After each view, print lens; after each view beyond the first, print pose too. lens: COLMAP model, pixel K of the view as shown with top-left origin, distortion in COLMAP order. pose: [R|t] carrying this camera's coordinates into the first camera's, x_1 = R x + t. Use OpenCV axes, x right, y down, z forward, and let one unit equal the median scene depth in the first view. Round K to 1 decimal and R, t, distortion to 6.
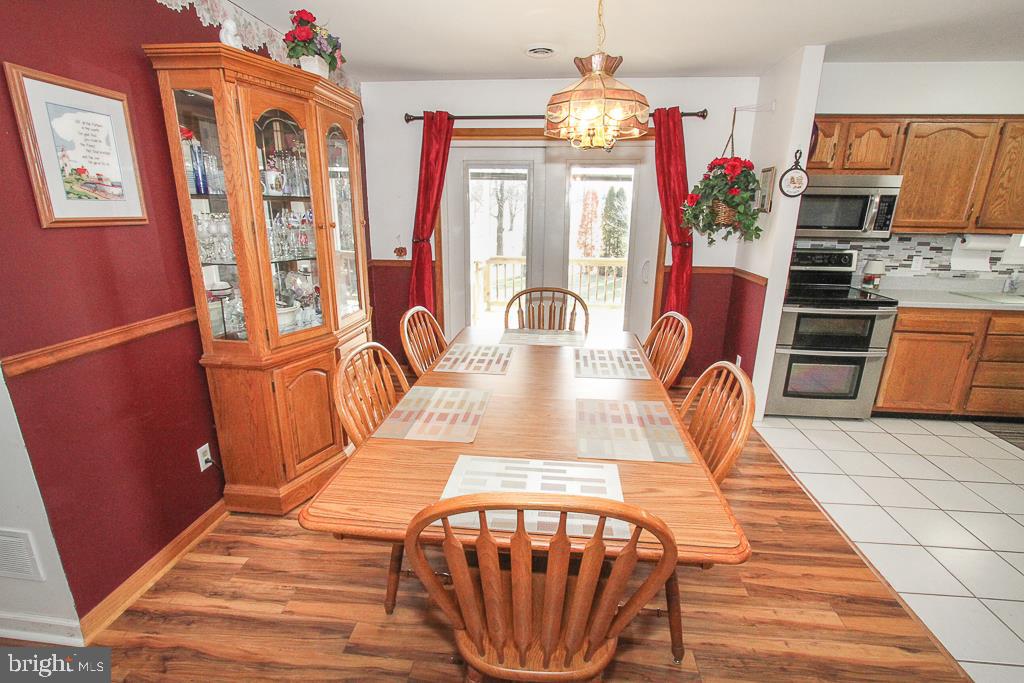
lens RADIAL K [[472.0, 0, 512.0], [0, 472.0, 341.5], [0, 0, 1]] dist [-0.017658, 0.001230]
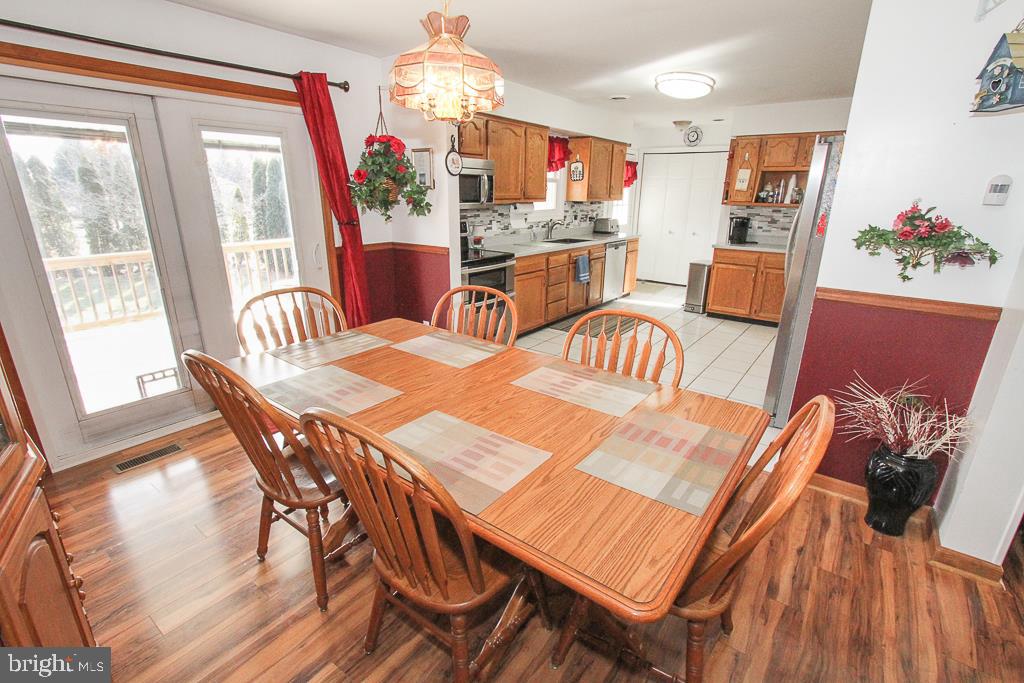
lens RADIAL K [[472.0, 0, 512.0], [0, 472.0, 341.5], [0, 0, 1]] dist [-0.017658, 0.001230]
pose [[0.516627, -0.263526, 0.814648, -0.340826], [0.223691, 0.959954, 0.168671, -0.067858], [-0.826474, 0.095089, 0.554887, 0.234751]]
